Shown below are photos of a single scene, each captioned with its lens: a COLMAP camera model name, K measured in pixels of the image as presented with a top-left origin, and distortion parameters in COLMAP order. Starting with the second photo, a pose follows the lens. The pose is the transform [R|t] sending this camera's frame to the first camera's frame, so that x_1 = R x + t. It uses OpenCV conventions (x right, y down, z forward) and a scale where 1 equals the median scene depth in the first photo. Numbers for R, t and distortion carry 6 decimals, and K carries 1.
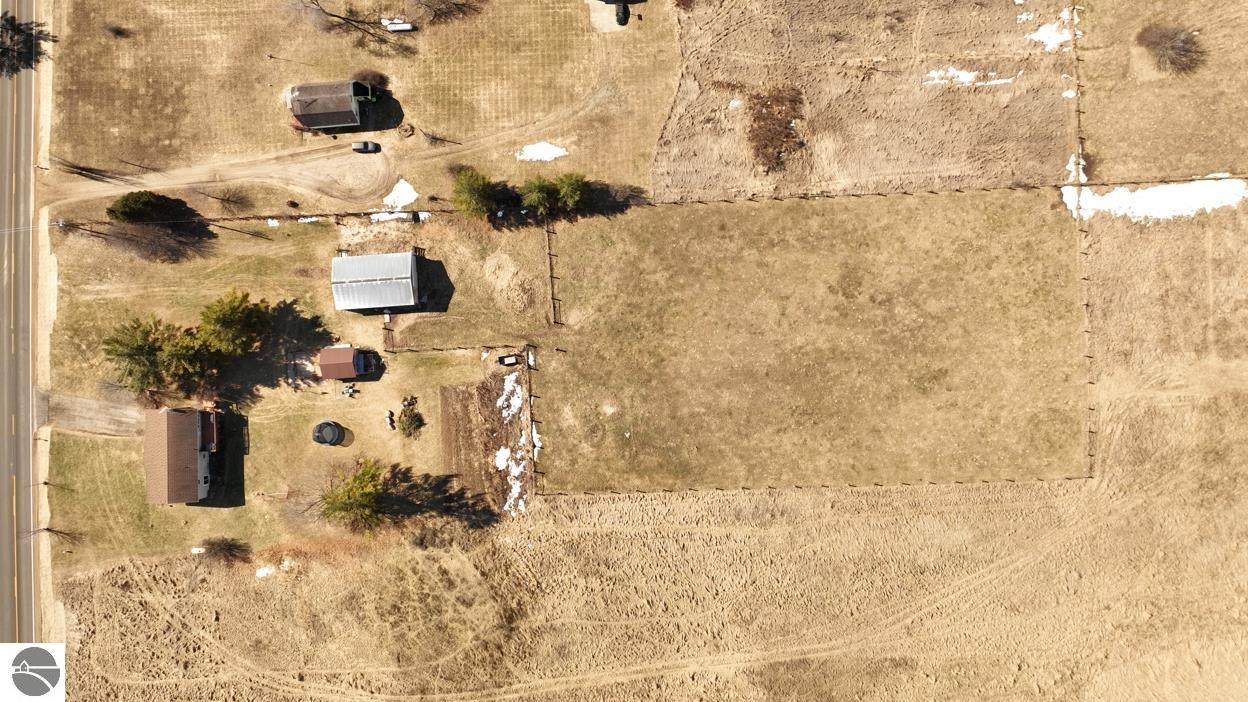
lens RADIAL K [[879.1, 0, 624.0], [0, 879.1, 351.0], [0, 0, 1]] dist [0.008086, 0.009047]
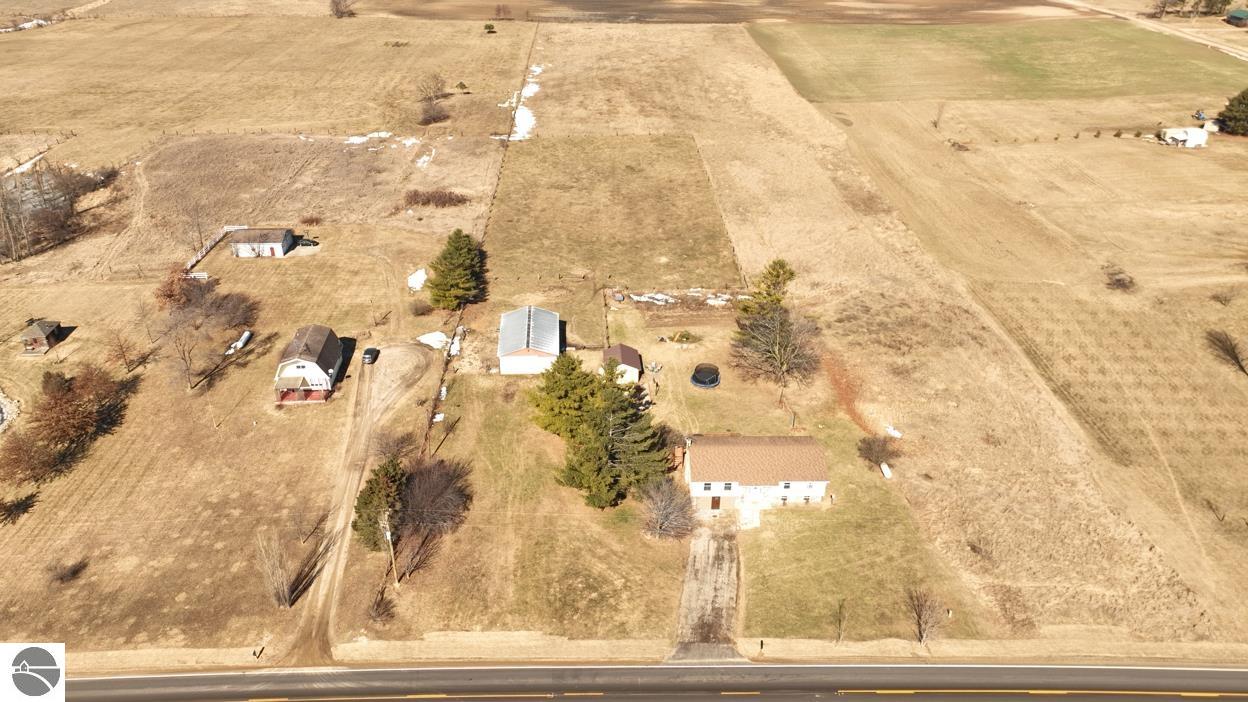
lens RADIAL K [[879.1, 0, 624.0], [0, 879.1, 351.0], [0, 0, 1]] dist [0.008086, 0.009047]
pose [[-0.002654, -0.471468, 0.881879, -1.048994], [0.999485, 0.026962, 0.017423, 0.000919], [-0.031991, 0.881471, 0.471153, 0.582624]]
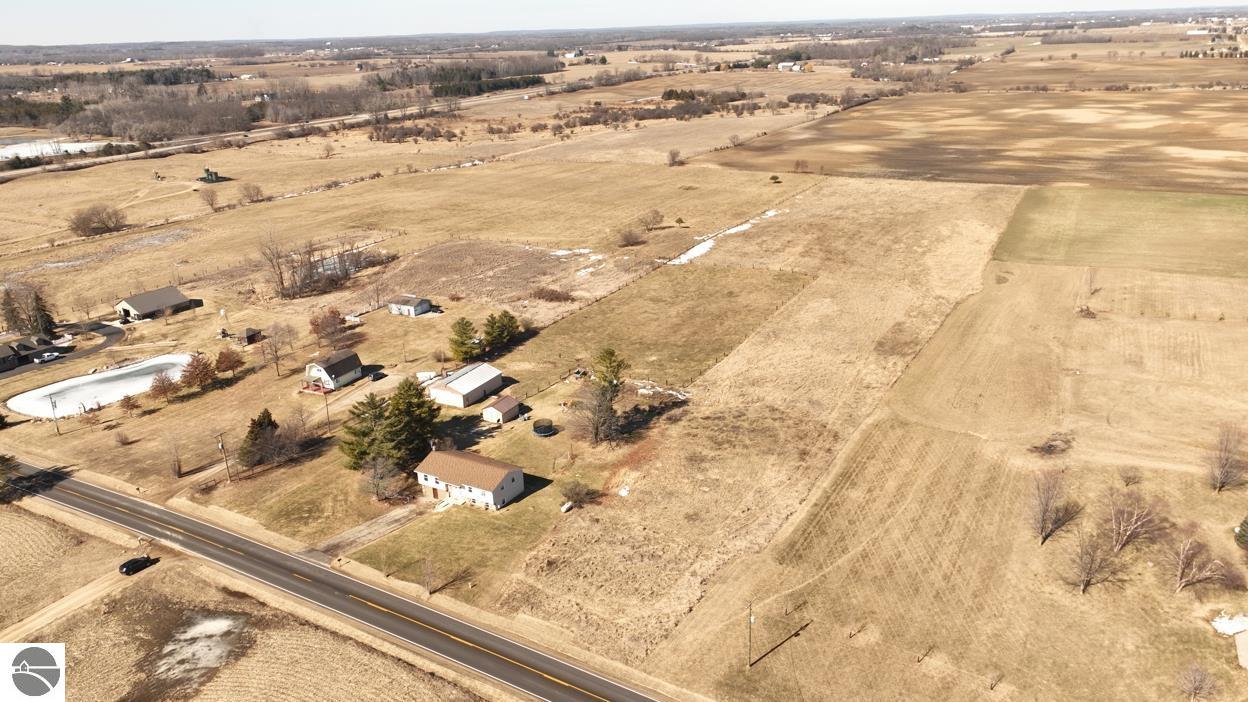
lens RADIAL K [[879.1, 0, 624.0], [0, 879.1, 351.0], [0, 0, 1]] dist [0.008086, 0.009047]
pose [[0.514655, -0.285476, 0.808476, -1.121593], [0.857397, 0.169909, -0.485800, 0.679288], [0.001317, 0.943204, 0.332211, 0.545262]]
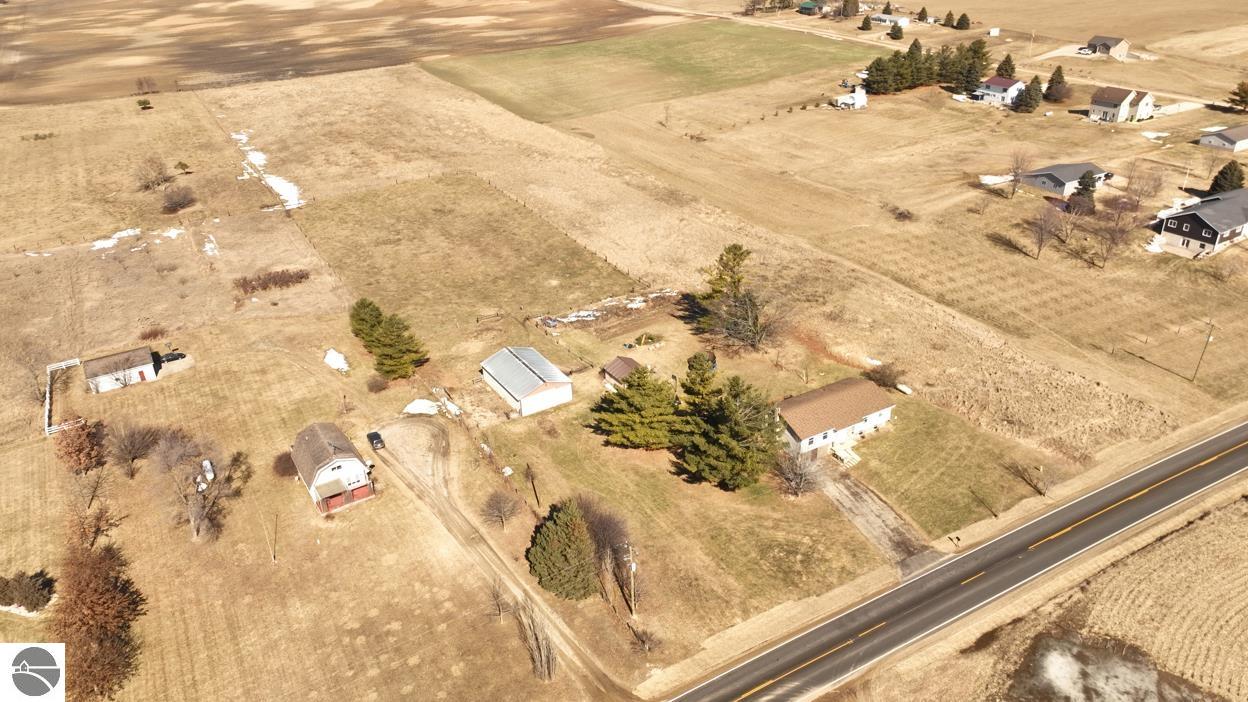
lens RADIAL K [[879.1, 0, 624.0], [0, 879.1, 351.0], [0, 0, 1]] dist [0.008086, 0.009047]
pose [[-0.469363, -0.373709, 0.800025, -1.002901], [0.882448, -0.230716, 0.409947, -0.340332], [0.031378, 0.898394, 0.438068, 0.586235]]
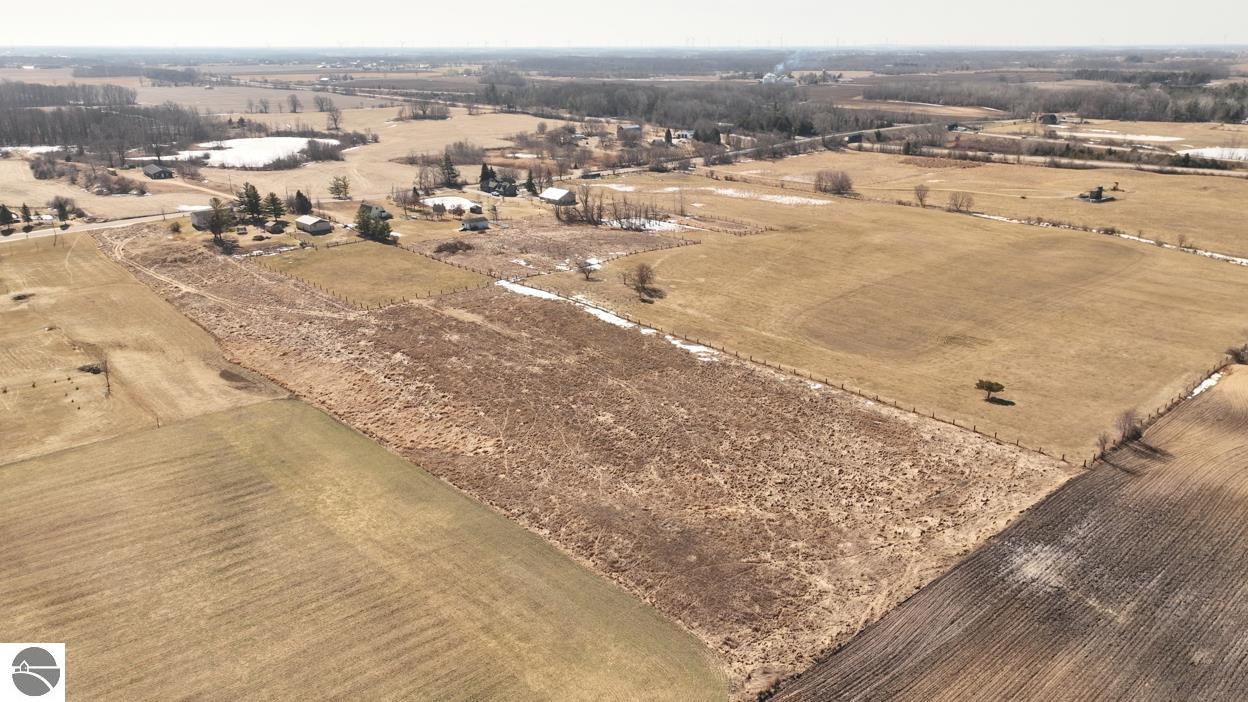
lens RADIAL K [[879.1, 0, 624.0], [0, 879.1, 351.0], [0, 0, 1]] dist [0.008086, 0.009047]
pose [[0.663897, 0.261727, -0.700528, 2.042760], [-0.747818, 0.236023, -0.620533, 0.832424], [0.002930, 0.935838, 0.352419, 0.461246]]
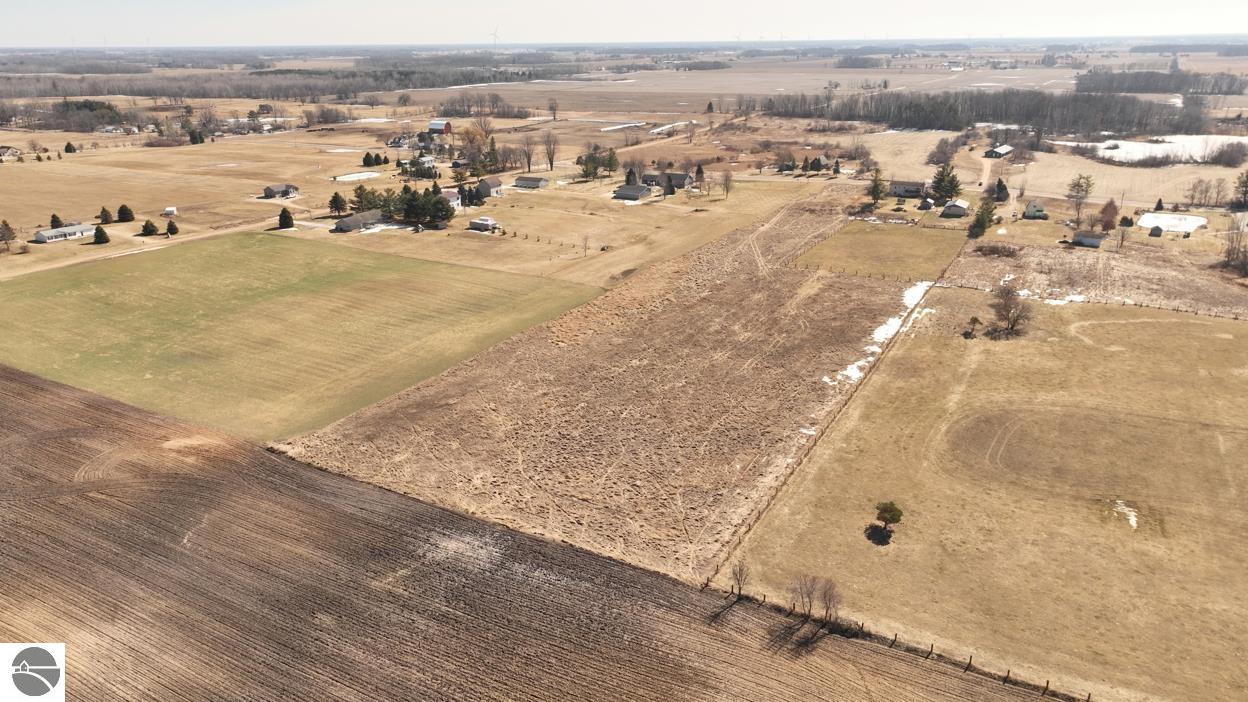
lens RADIAL K [[879.1, 0, 624.0], [0, 879.1, 351.0], [0, 0, 1]] dist [0.008086, 0.009047]
pose [[-0.497696, 0.310358, -0.809924, 2.346984], [-0.866601, -0.139086, 0.479227, -0.523661], [0.036083, 0.940390, 0.338179, 0.478532]]
